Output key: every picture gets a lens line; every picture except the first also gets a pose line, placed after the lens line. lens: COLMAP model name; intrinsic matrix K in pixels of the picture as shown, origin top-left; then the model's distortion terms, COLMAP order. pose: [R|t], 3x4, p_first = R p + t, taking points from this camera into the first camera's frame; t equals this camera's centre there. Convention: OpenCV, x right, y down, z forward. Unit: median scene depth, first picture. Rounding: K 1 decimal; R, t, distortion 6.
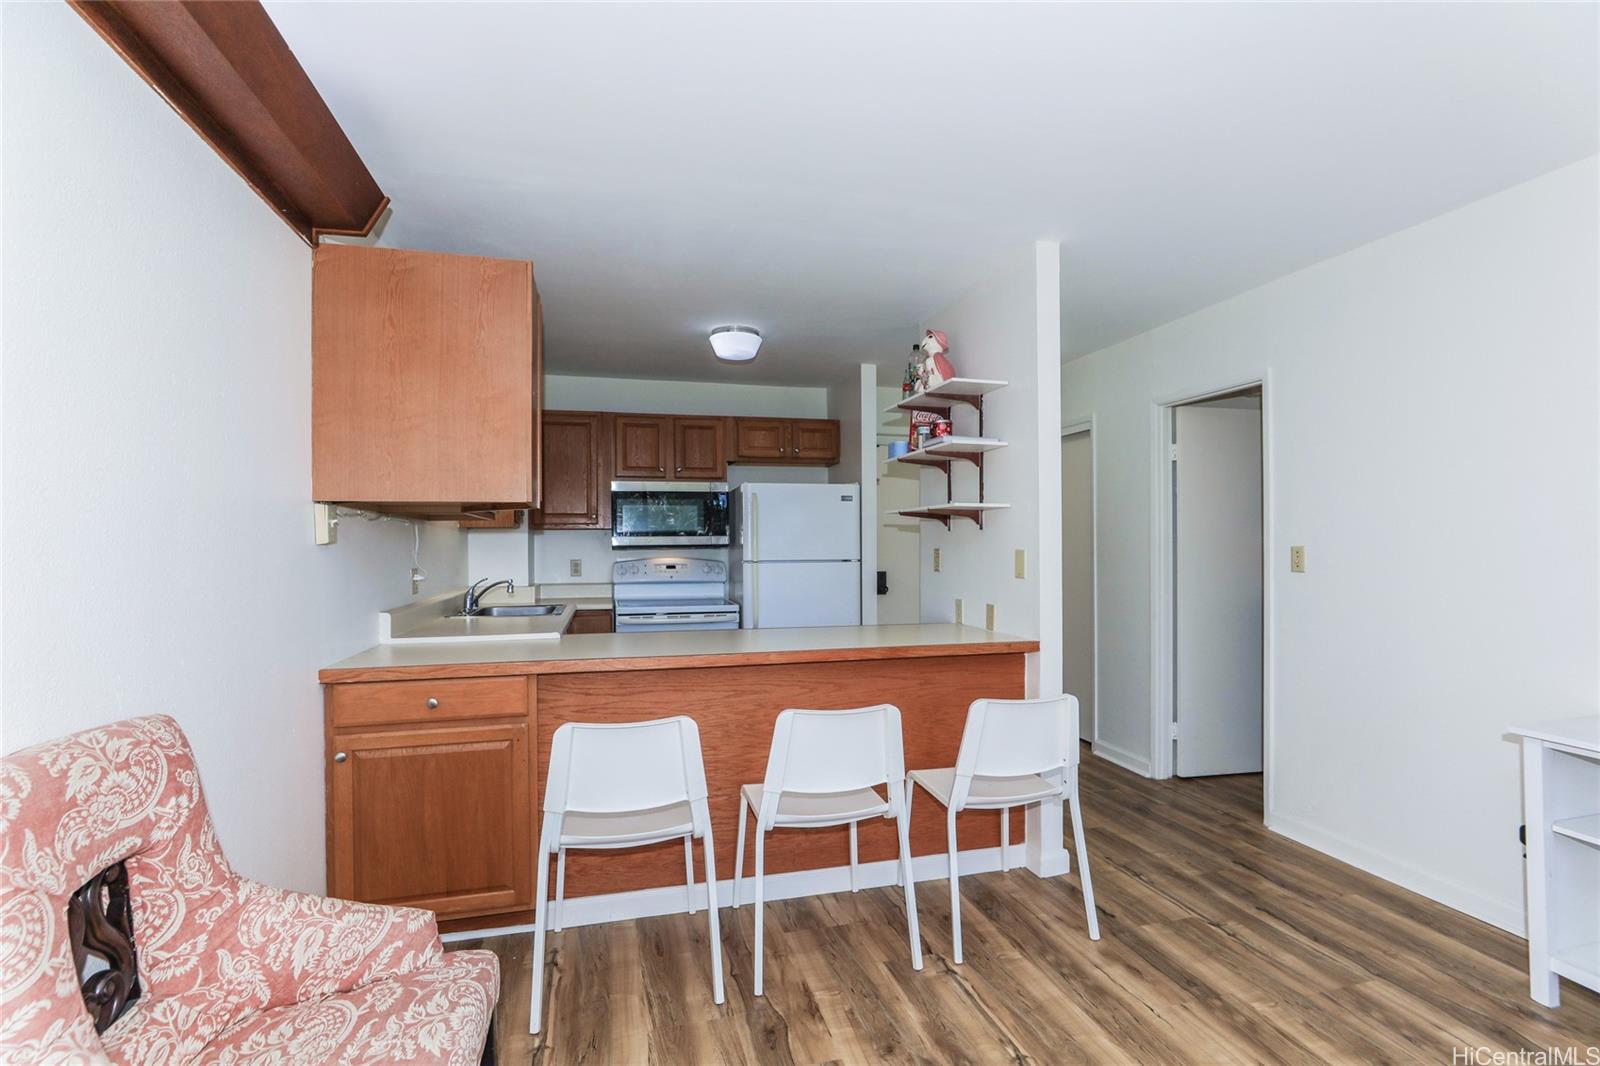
lens RADIAL K [[728.6, 0, 801.1], [0, 728.6, 543.5], [0, 0, 1]] dist [-0.013888, 0.008744]
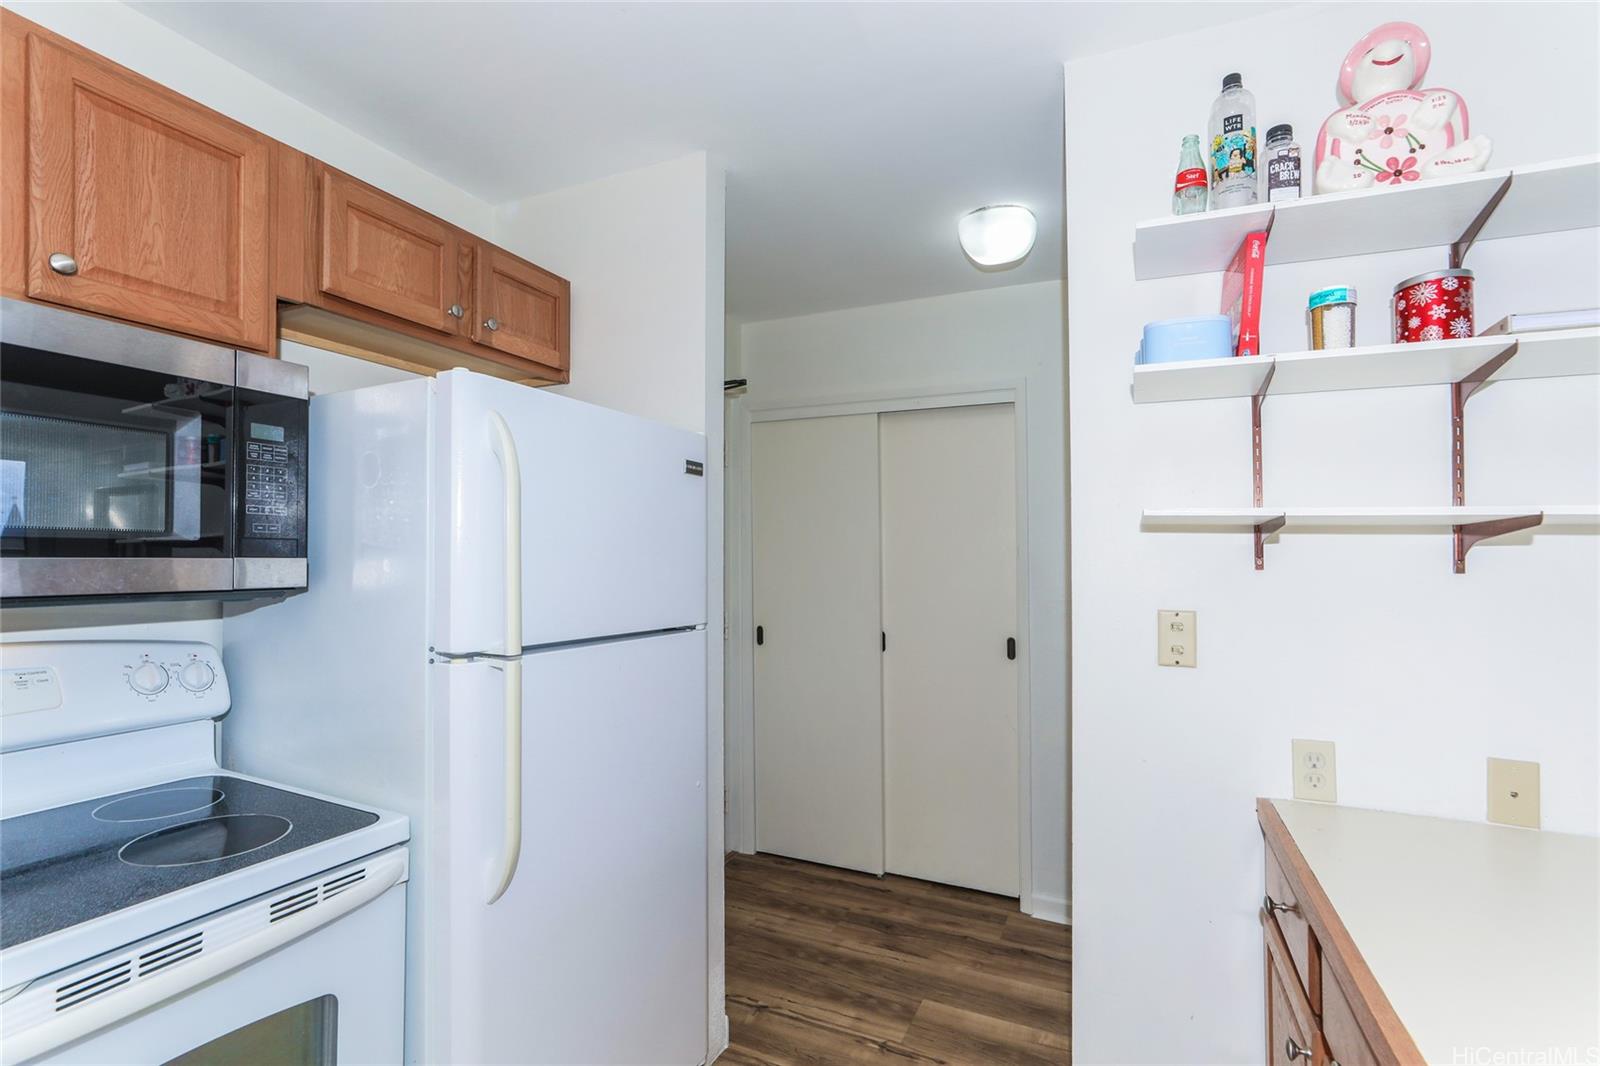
lens RADIAL K [[728.6, 0, 801.1], [0, 728.6, 543.5], [0, 0, 1]] dist [-0.013888, 0.008744]
pose [[0.642209, 0.025669, 0.766100, -0.326042], [-0.014861, 0.999668, -0.021037, -0.023345], [-0.766386, 0.002125, 0.642377, 1.166205]]
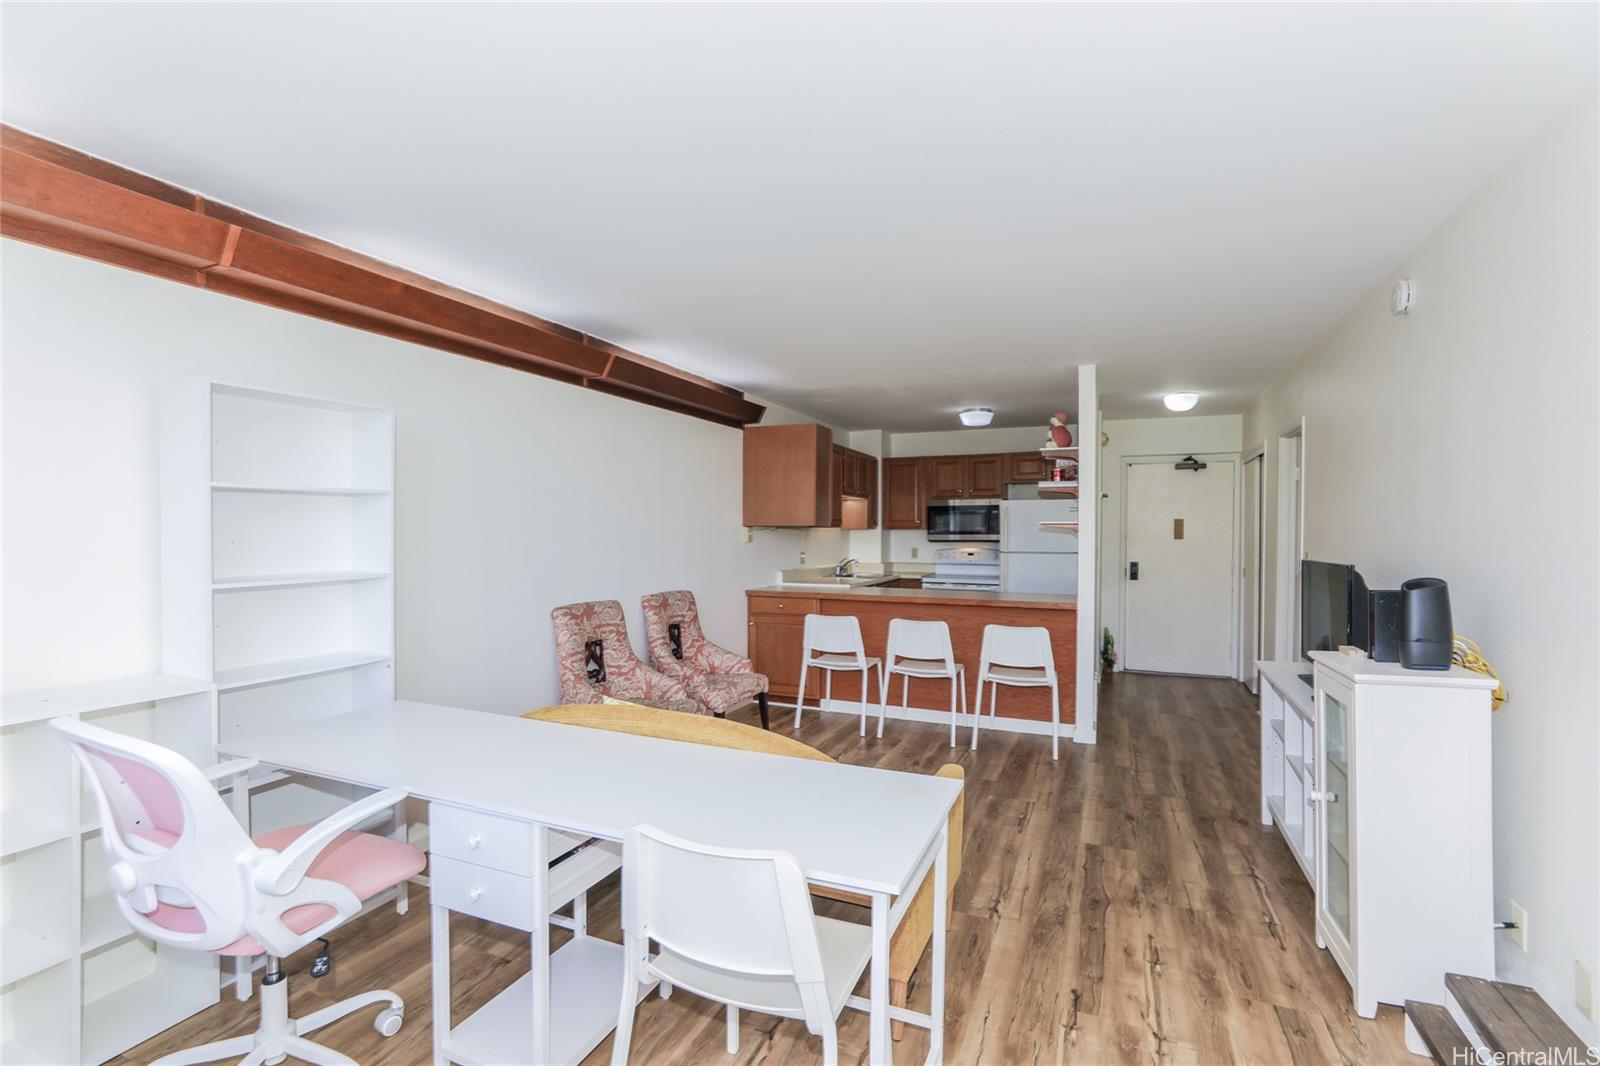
lens RADIAL K [[728.6, 0, 801.1], [0, 728.6, 543.5], [0, 0, 1]] dist [-0.013888, 0.008744]
pose [[0.782519, 0.018782, -0.622344, 0.873636], [-0.005127, 0.999705, 0.023723, -0.043391], [0.622606, -0.015373, 0.782384, -0.720738]]
